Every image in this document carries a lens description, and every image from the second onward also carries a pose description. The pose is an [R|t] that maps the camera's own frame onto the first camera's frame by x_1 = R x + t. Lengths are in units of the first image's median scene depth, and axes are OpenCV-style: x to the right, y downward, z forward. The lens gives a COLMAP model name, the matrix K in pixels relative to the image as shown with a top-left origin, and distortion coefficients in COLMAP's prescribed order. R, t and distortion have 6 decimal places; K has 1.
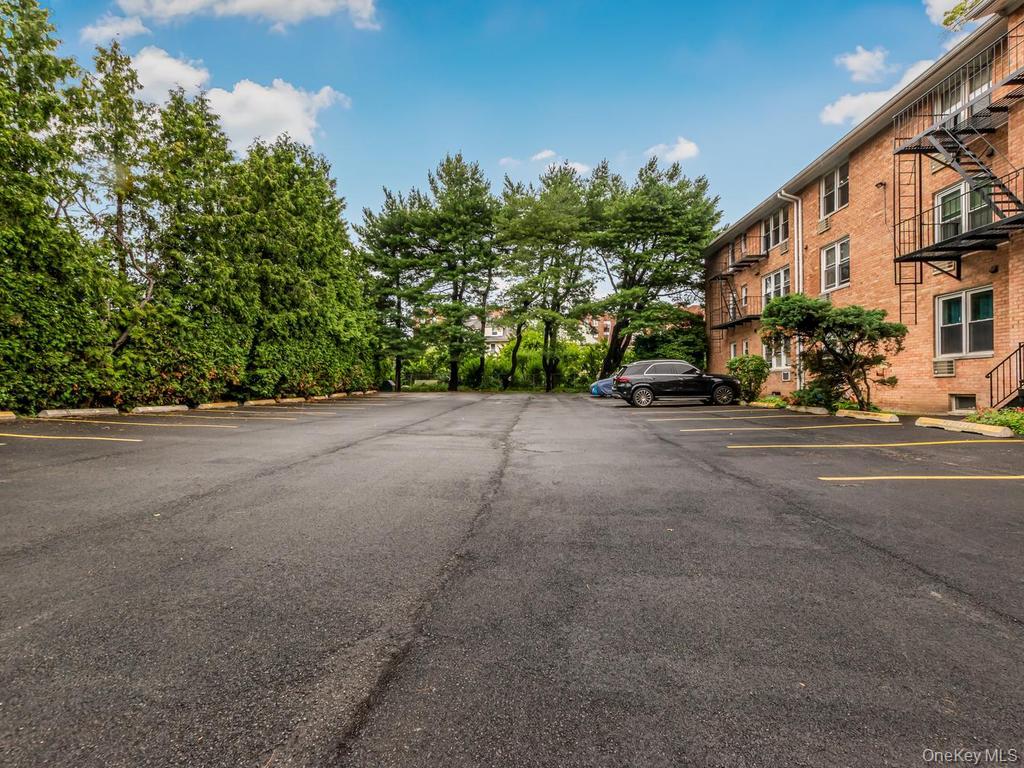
lens RADIAL K [[448.8, 0, 510.0], [0, 448.8, 389.7], [0, 0, 1]] dist [0.024454, 0.000224]
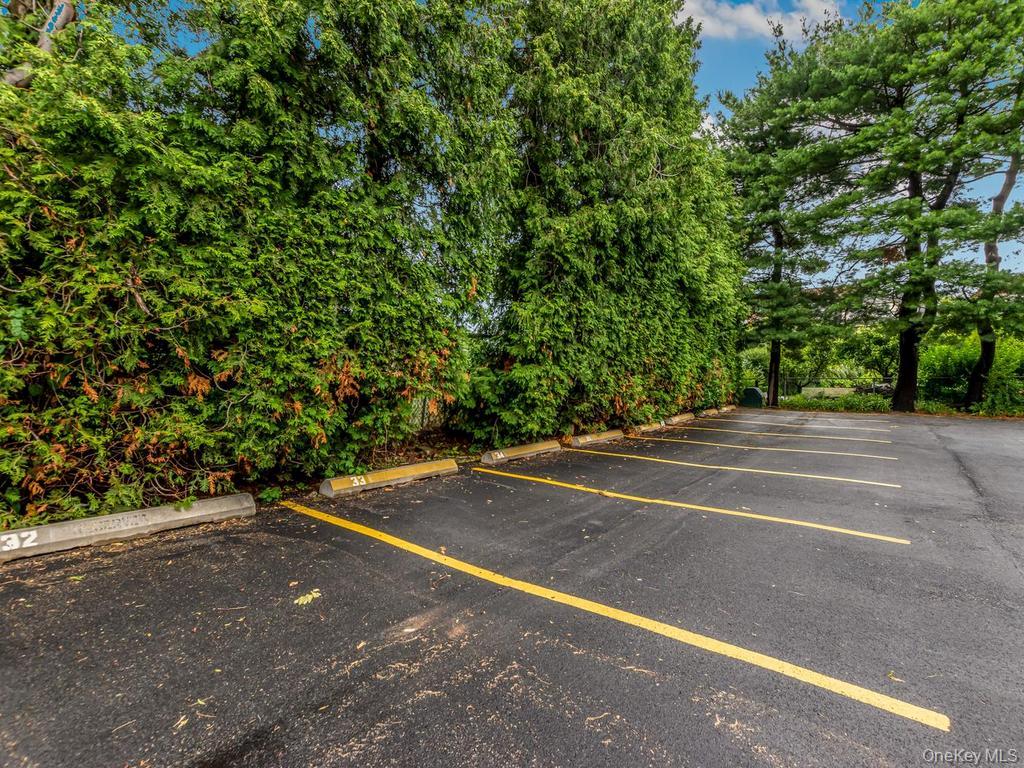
lens RADIAL K [[448.8, 0, 510.0], [0, 448.8, 389.7], [0, 0, 1]] dist [0.024454, 0.000224]
pose [[0.801366, 0.023939, -0.597695, -0.309919], [-0.023920, 0.999682, 0.007969, -0.026100], [0.597695, 0.007911, 0.801684, 0.638321]]
